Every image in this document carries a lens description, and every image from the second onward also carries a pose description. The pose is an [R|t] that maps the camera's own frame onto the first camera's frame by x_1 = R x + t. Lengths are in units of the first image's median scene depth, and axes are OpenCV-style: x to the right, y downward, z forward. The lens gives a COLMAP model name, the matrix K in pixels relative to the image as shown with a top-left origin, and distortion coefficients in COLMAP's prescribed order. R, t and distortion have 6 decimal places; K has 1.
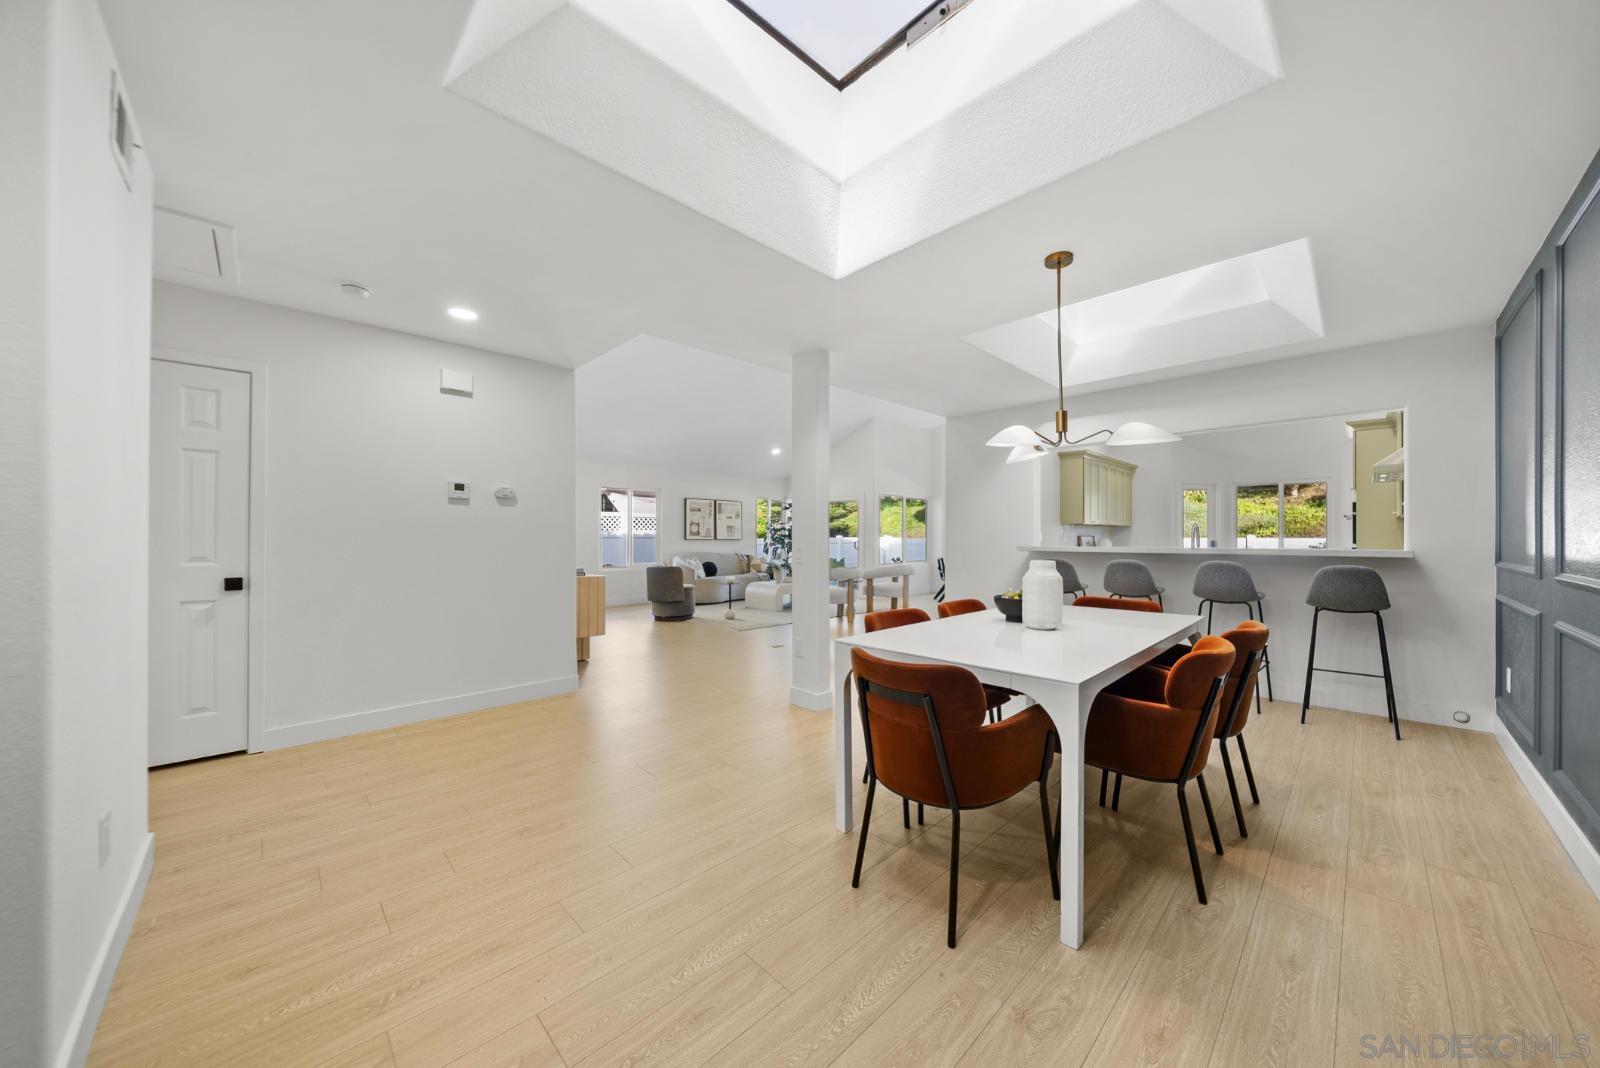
lens RADIAL K [[553.6, 0, 802.8], [0, 553.6, 535.4], [0, 0, 1]] dist [-0.004045, 0.000263]
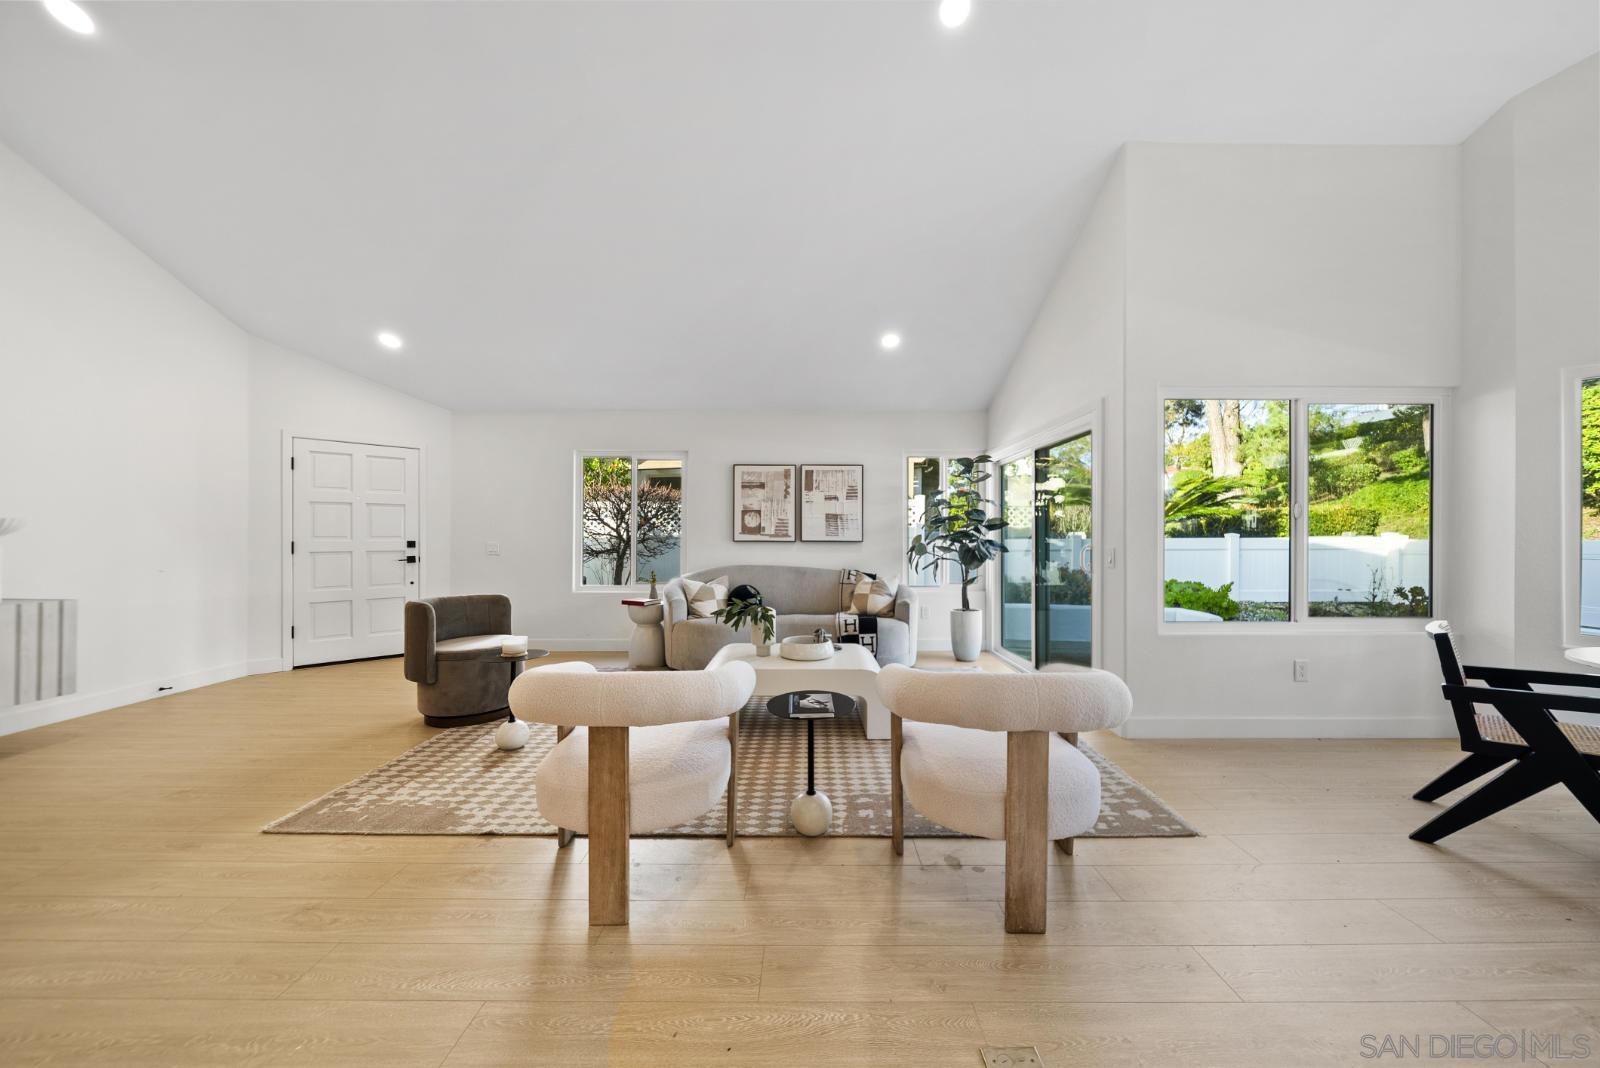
lens RADIAL K [[553.6, 0, 808.7], [0, 553.6, 536.1], [0, 0, 1]] dist [-0.004045, 0.000263]
pose [[0.717044, -0.002772, -0.697023, 0.215256], [0.002751, 0.999996, -0.001147, 0.003246], [0.697023, -0.001095, 0.717048, 0.653008]]
